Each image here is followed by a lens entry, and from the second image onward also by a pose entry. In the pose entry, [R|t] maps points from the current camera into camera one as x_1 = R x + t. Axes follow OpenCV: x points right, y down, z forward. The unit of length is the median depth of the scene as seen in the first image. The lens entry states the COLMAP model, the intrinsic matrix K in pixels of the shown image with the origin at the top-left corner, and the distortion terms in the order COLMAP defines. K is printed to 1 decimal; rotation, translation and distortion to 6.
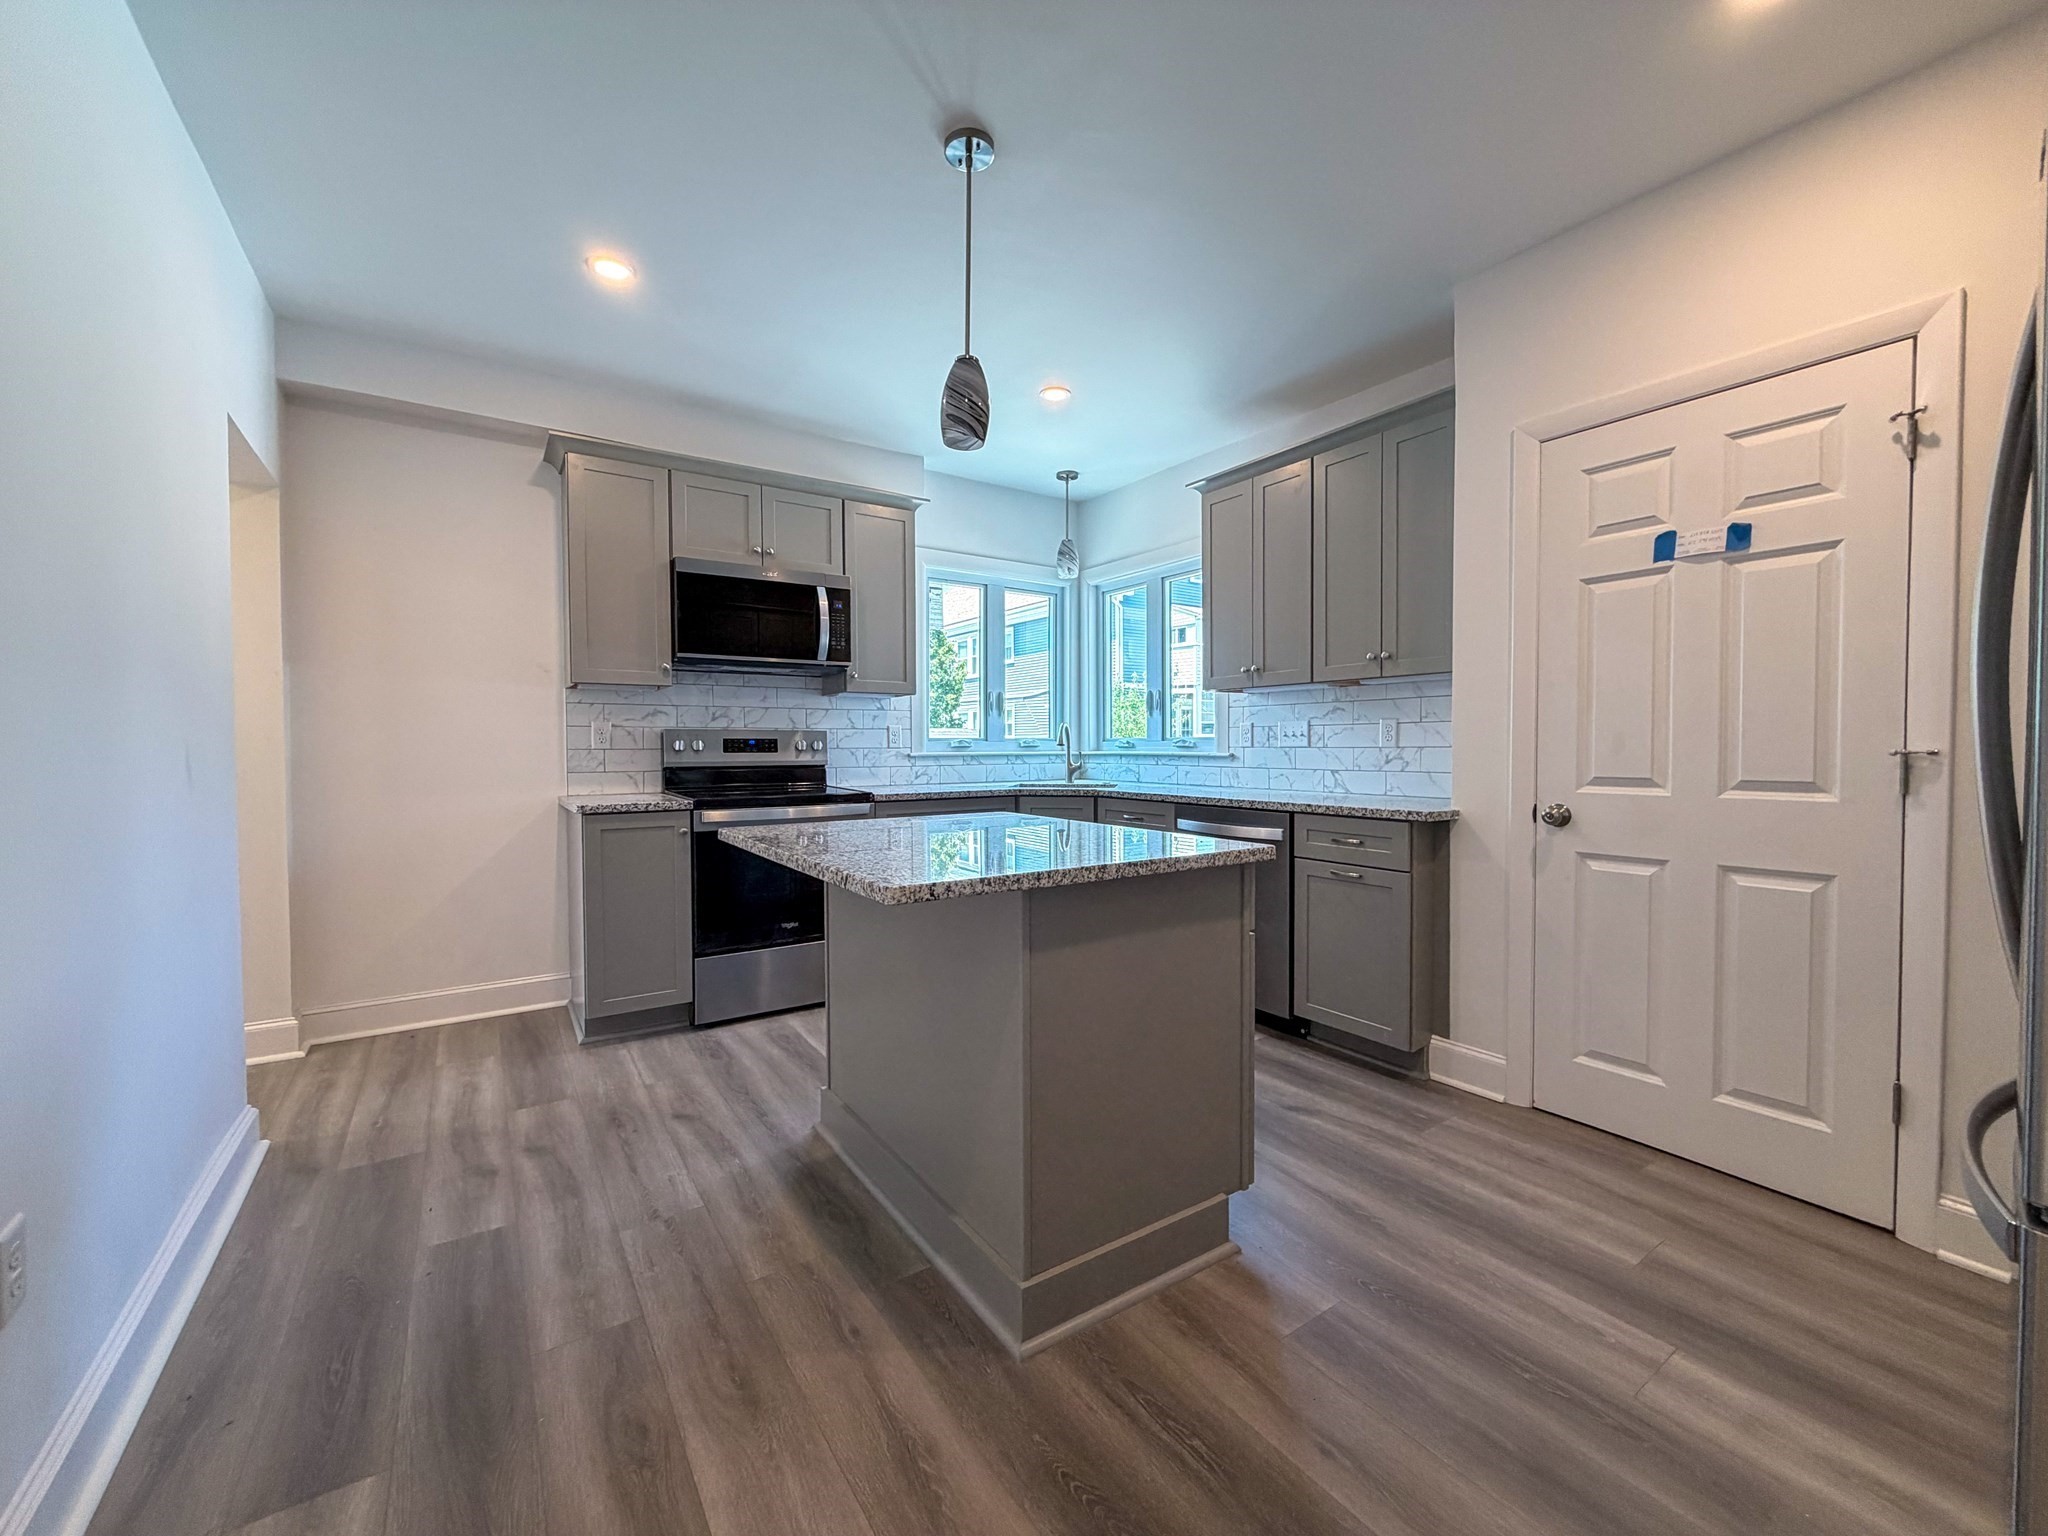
lens RADIAL K [[819.0, 0, 1015.0], [0, 819.0, 772.4], [0, 0, 1]] dist [0.004178, -0.000818]
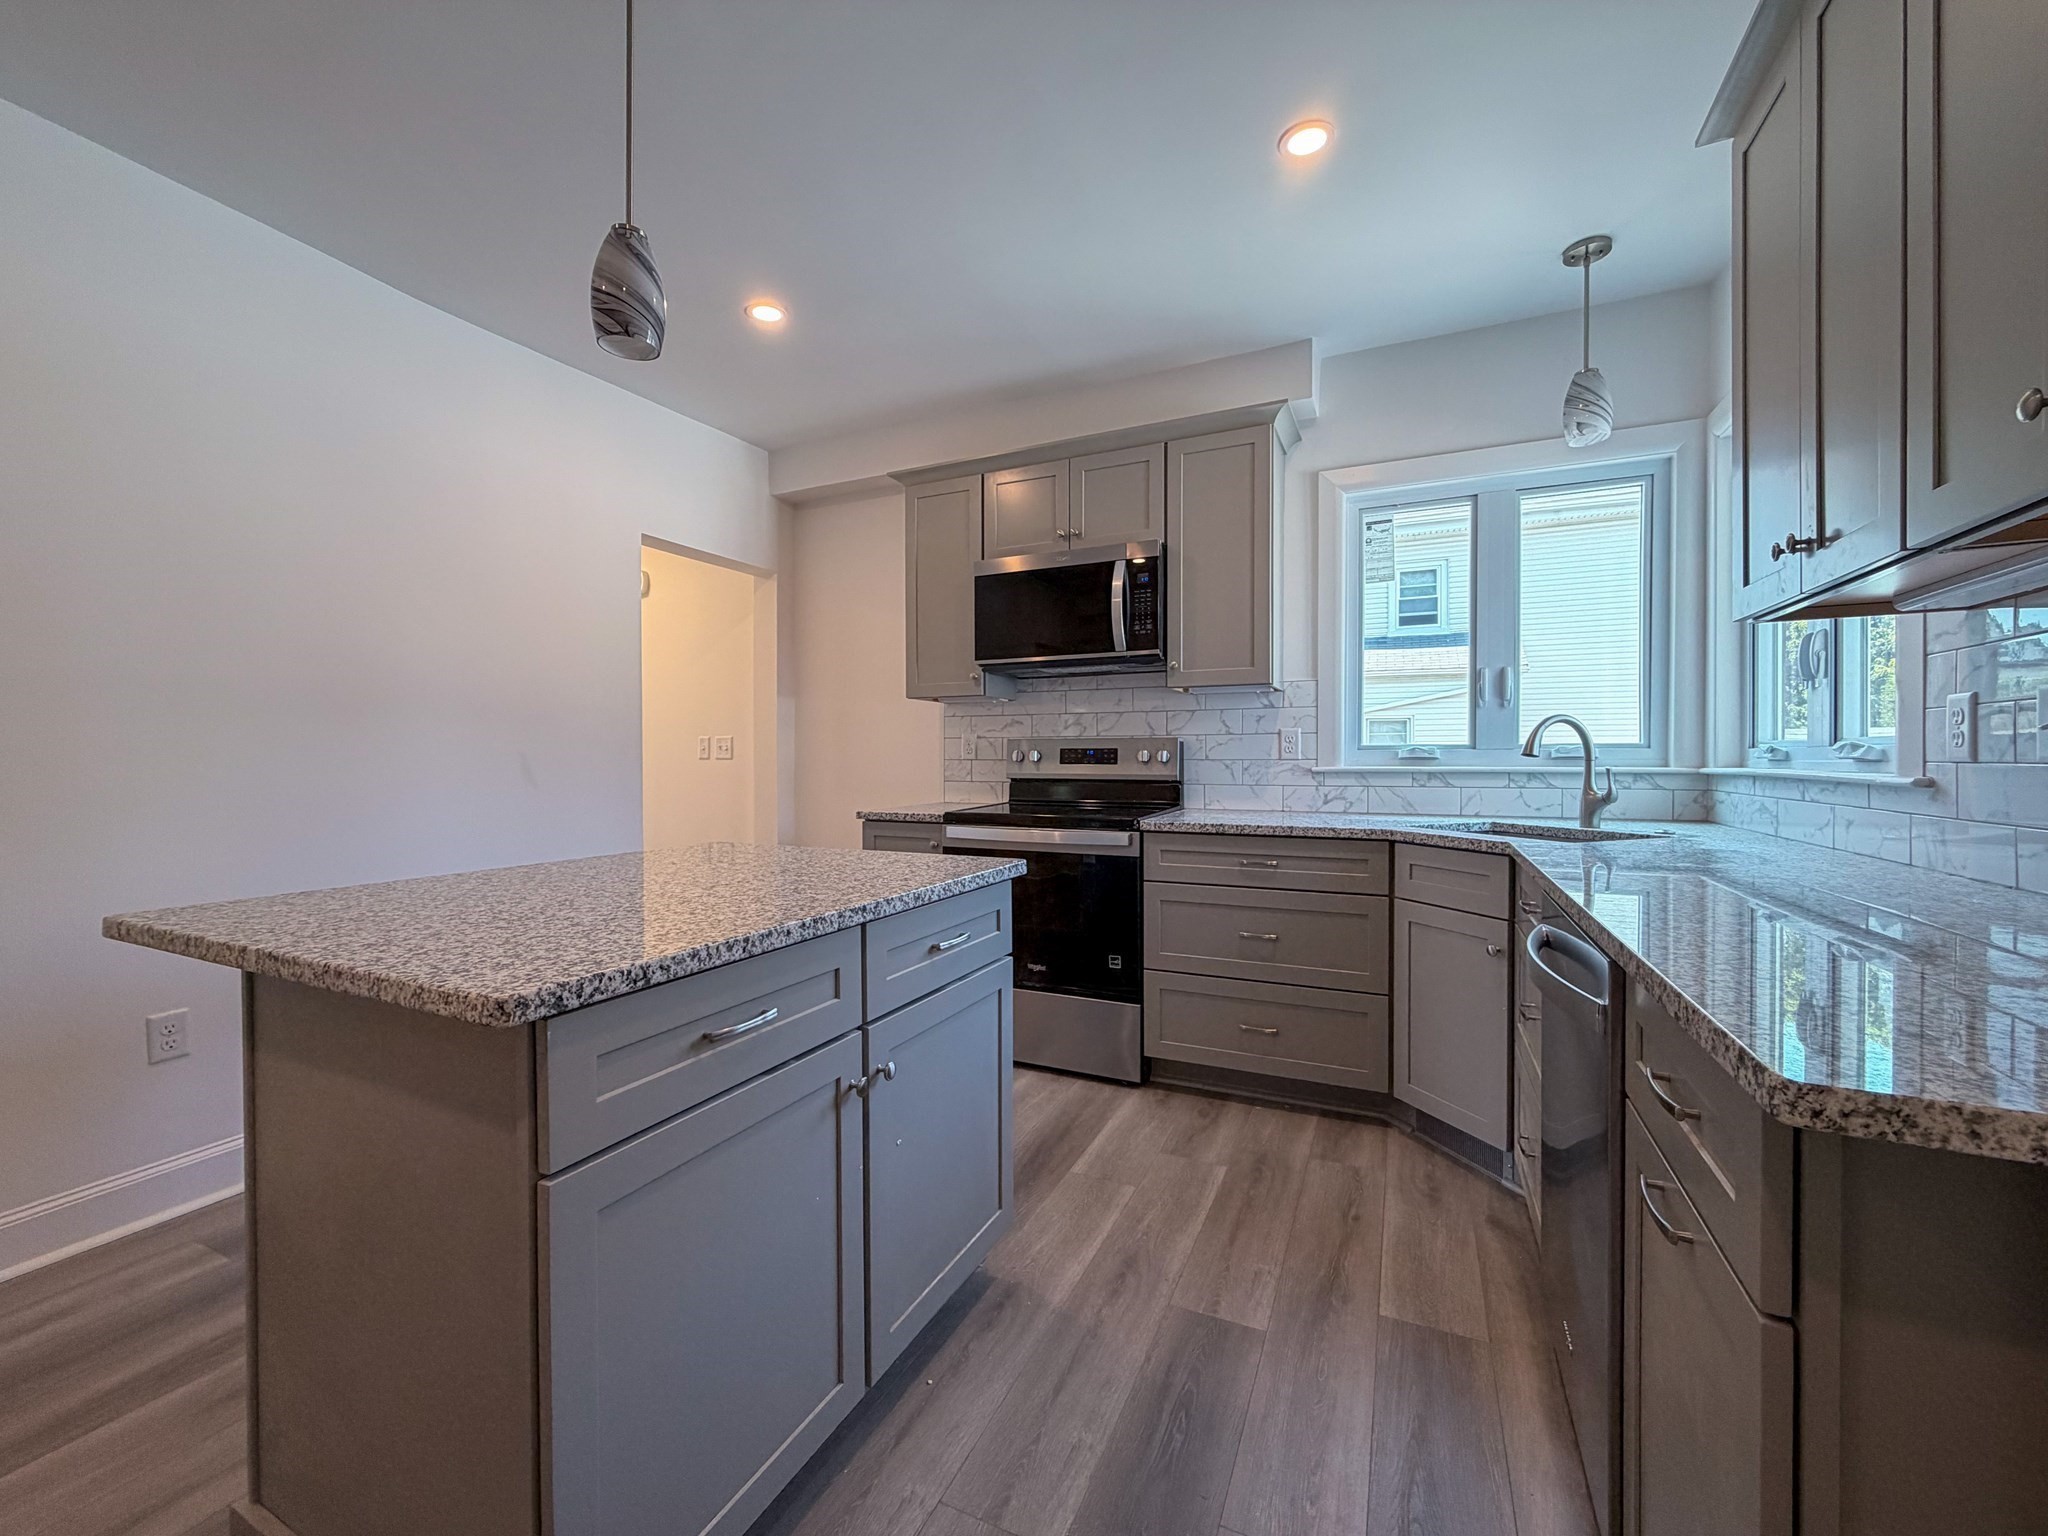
lens RADIAL K [[819.0, 0, 1011.8], [0, 819.0, 764.0], [0, 0, 1]] dist [0.004178, -0.000818]
pose [[0.509320, 0.009509, -0.860525, 0.398948], [-0.027774, 0.999600, -0.005393, -0.017680], [0.860129, 0.026646, 0.509380, 0.488976]]
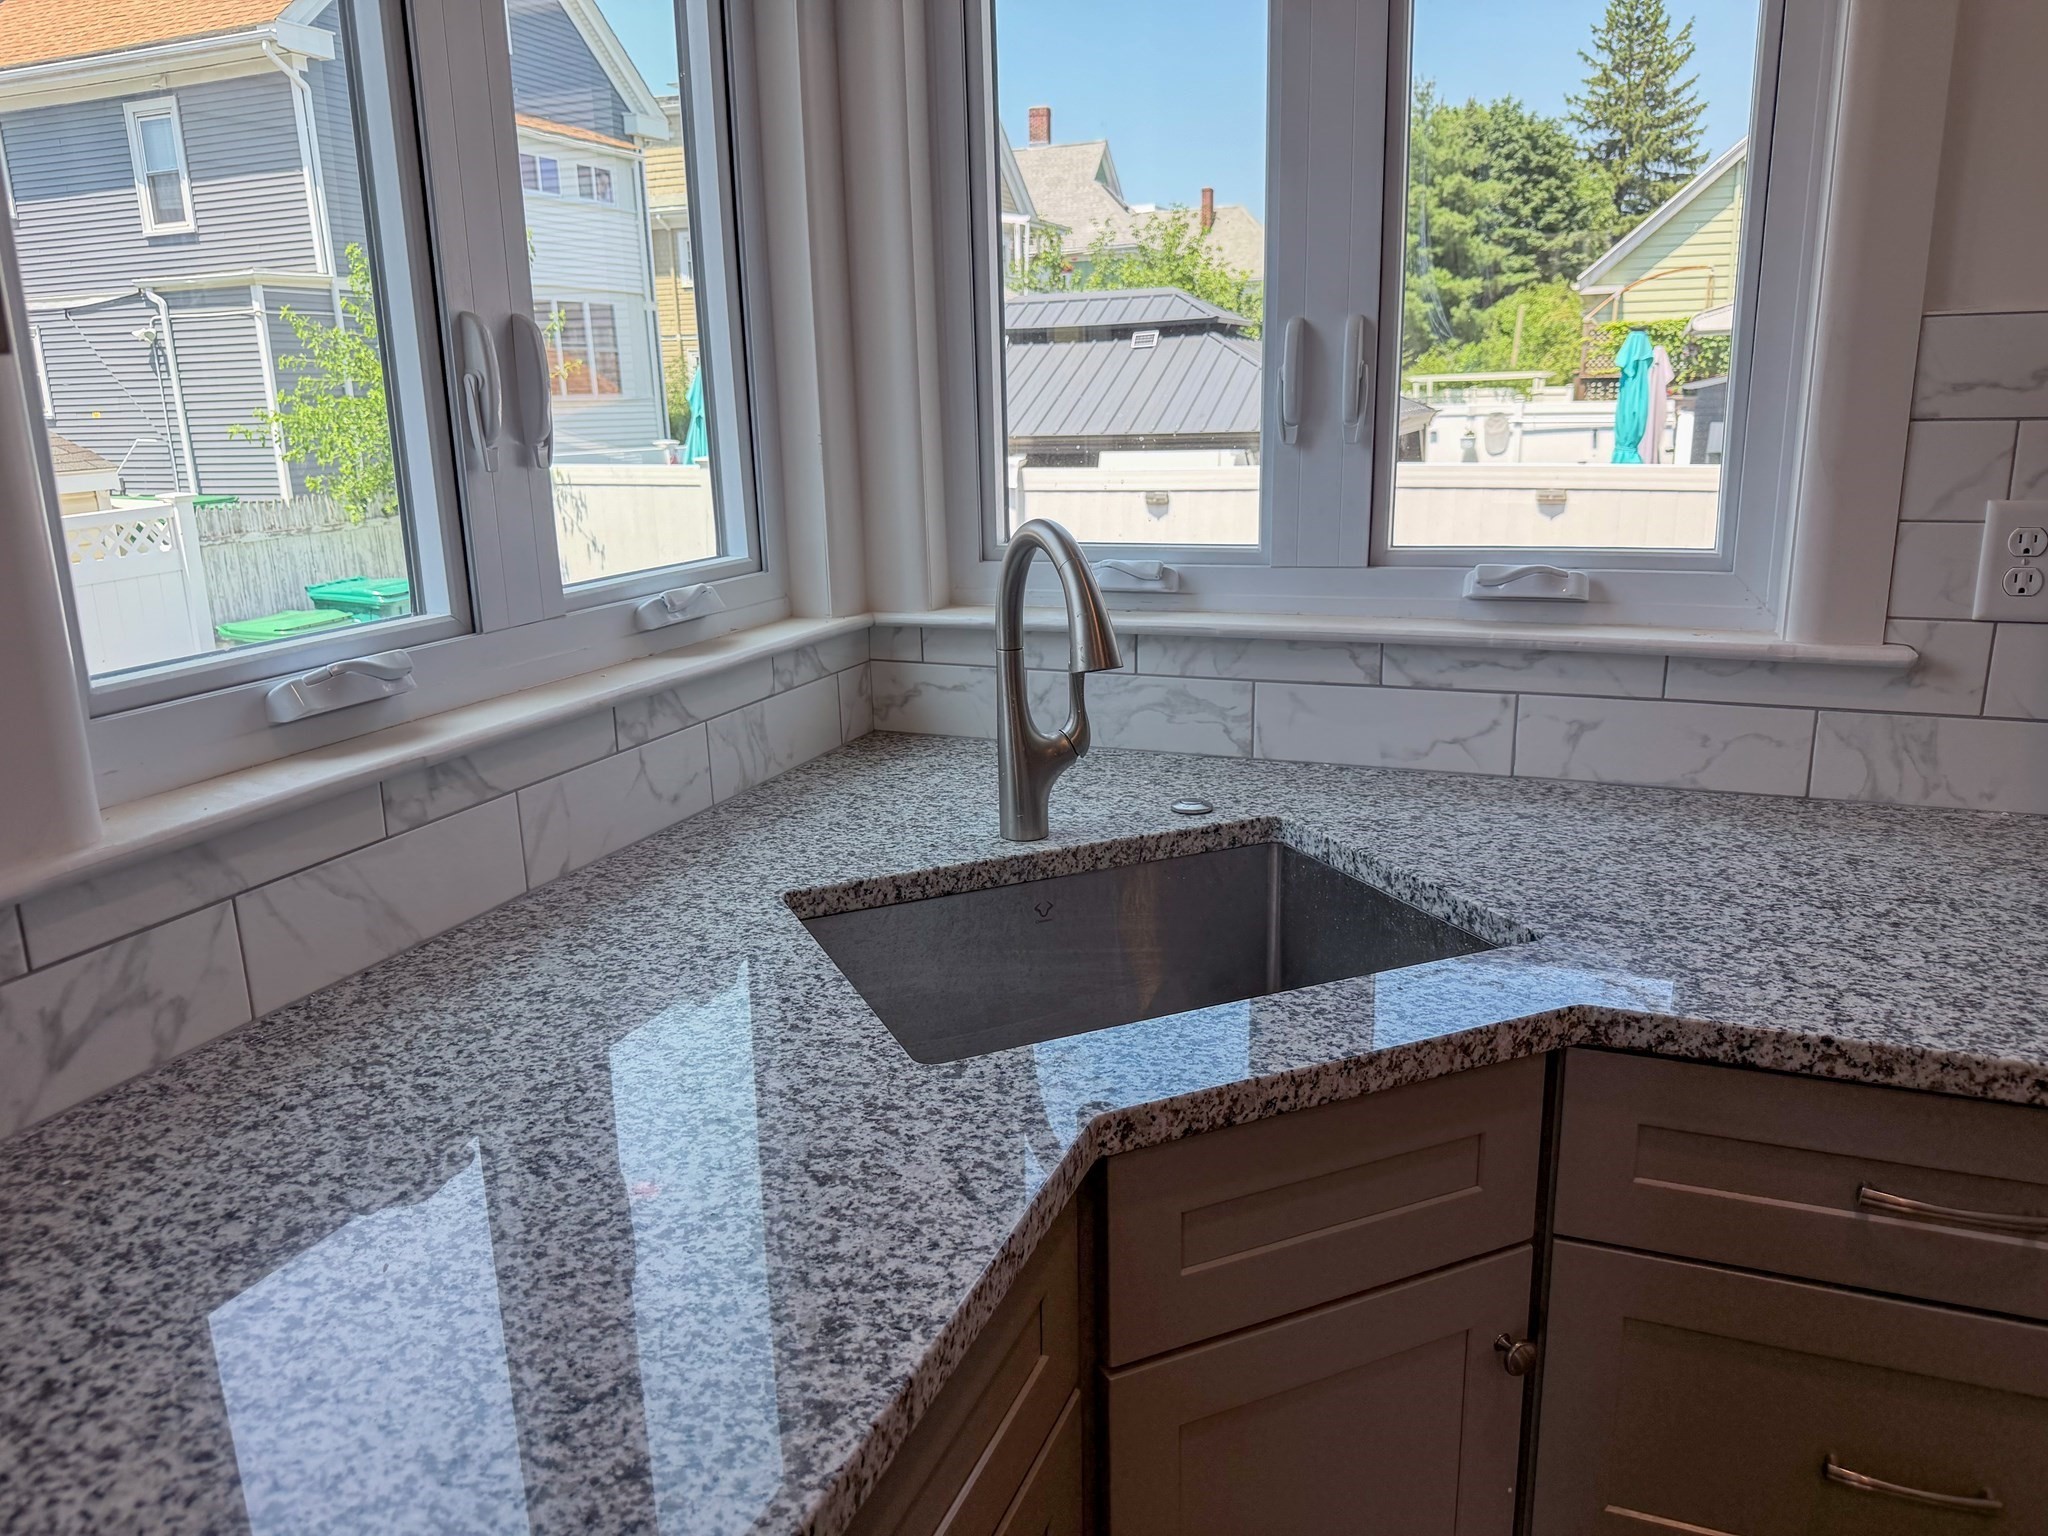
lens RADIAL K [[1441.1, 0, 1026.1], [0, 1441.1, 760.7], [0, 0, 1]] dist [0.037983, -0.053686]
pose [[0.825463, -0.155767, 0.542538, -0.130624], [0.039755, 0.974826, 0.219394, -0.090720], [-0.563055, -0.159533, 0.810875, 0.883416]]
